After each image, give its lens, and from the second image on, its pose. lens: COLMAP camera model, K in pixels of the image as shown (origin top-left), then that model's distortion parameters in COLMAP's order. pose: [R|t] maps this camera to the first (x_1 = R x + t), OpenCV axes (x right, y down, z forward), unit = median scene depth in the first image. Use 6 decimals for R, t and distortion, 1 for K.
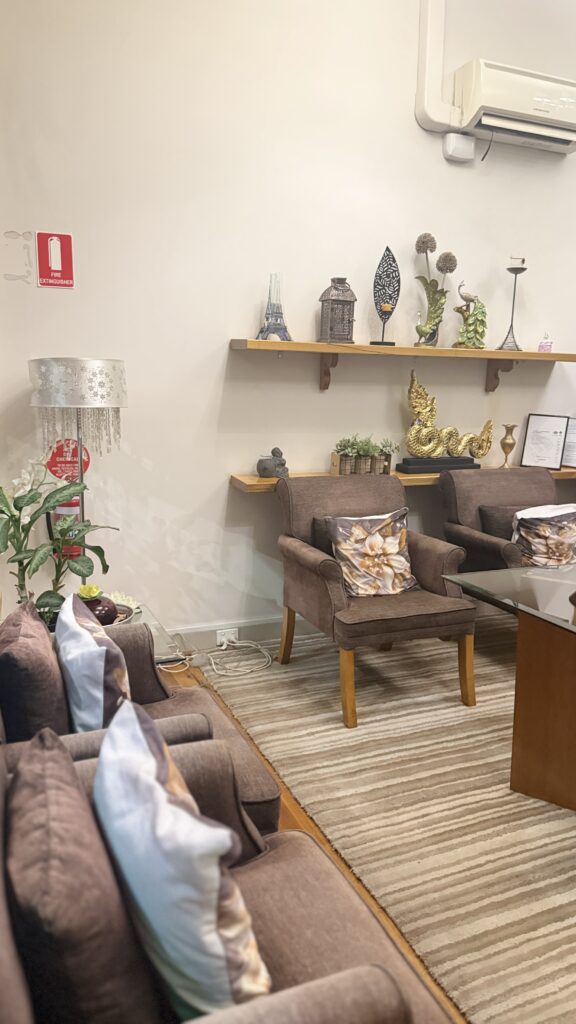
lens RADIAL K [[720.5, 0, 288.0], [0, 720.5, 512.0], [0, 0, 1]] dist [0.193311, -0.431144]
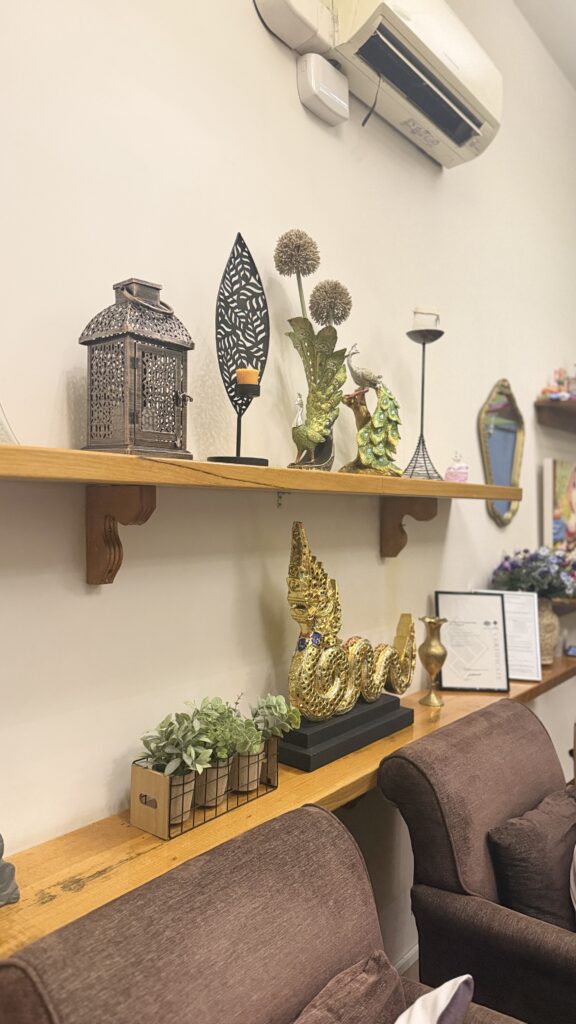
lens RADIAL K [[720.5, 0, 288.0], [0, 720.5, 512.0], [0, 0, 1]] dist [0.193311, -0.431144]
pose [[0.879082, -0.025365, 0.475995, -0.040883], [0.109697, 0.982546, -0.150233, -0.146753], [-0.463876, 0.184282, 0.866521, 0.672054]]
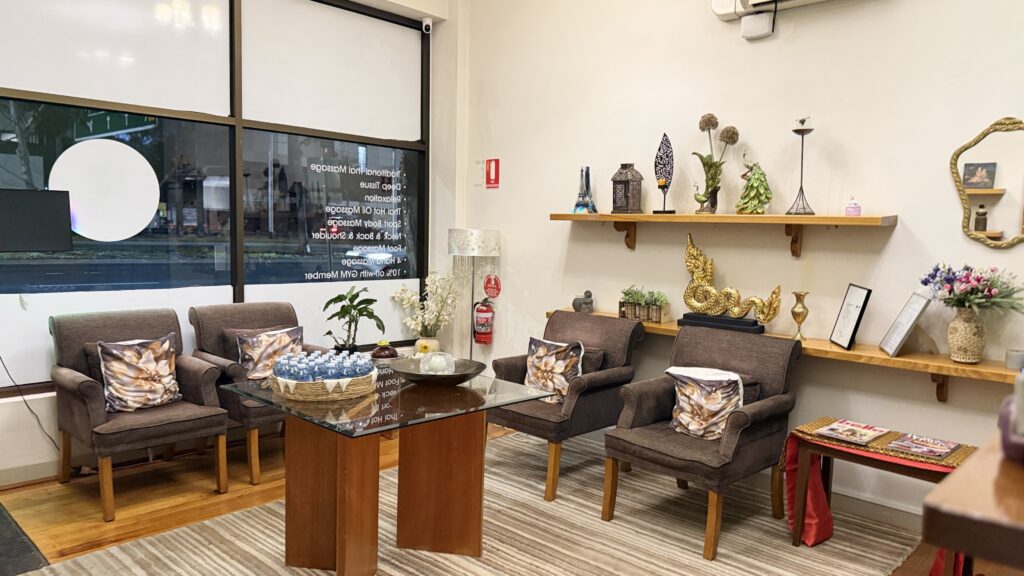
lens RADIAL K [[720.5, 0, 505.6], [0, 720.5, 288.4], [0, 0, 1]] dist [0.193311, -0.431144]
pose [[0.389906, 0.071962, -0.918038, 1.168039], [-0.171016, 0.985257, 0.004598, -0.074551], [0.904835, 0.155207, 0.396465, 0.338423]]
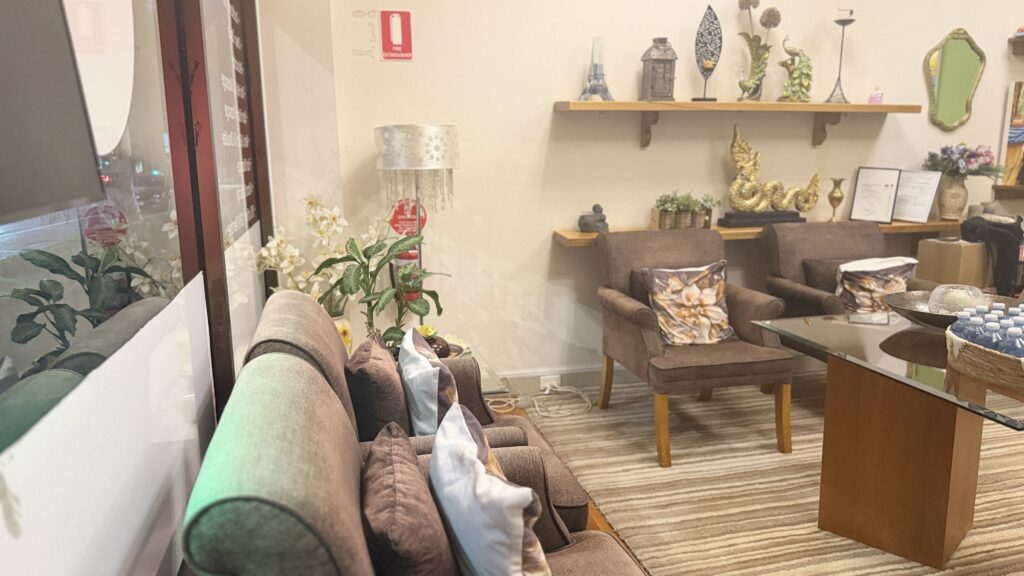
lens RADIAL K [[720.5, 0, 505.6], [0, 720.5, 288.4], [0, 0, 1]] dist [0.193311, -0.431144]
pose [[0.987765, 0.006054, -0.155830, 0.017743], [-0.003108, 0.999812, 0.019140, 0.014063], [0.155917, -0.018421, 0.987598, -0.063985]]
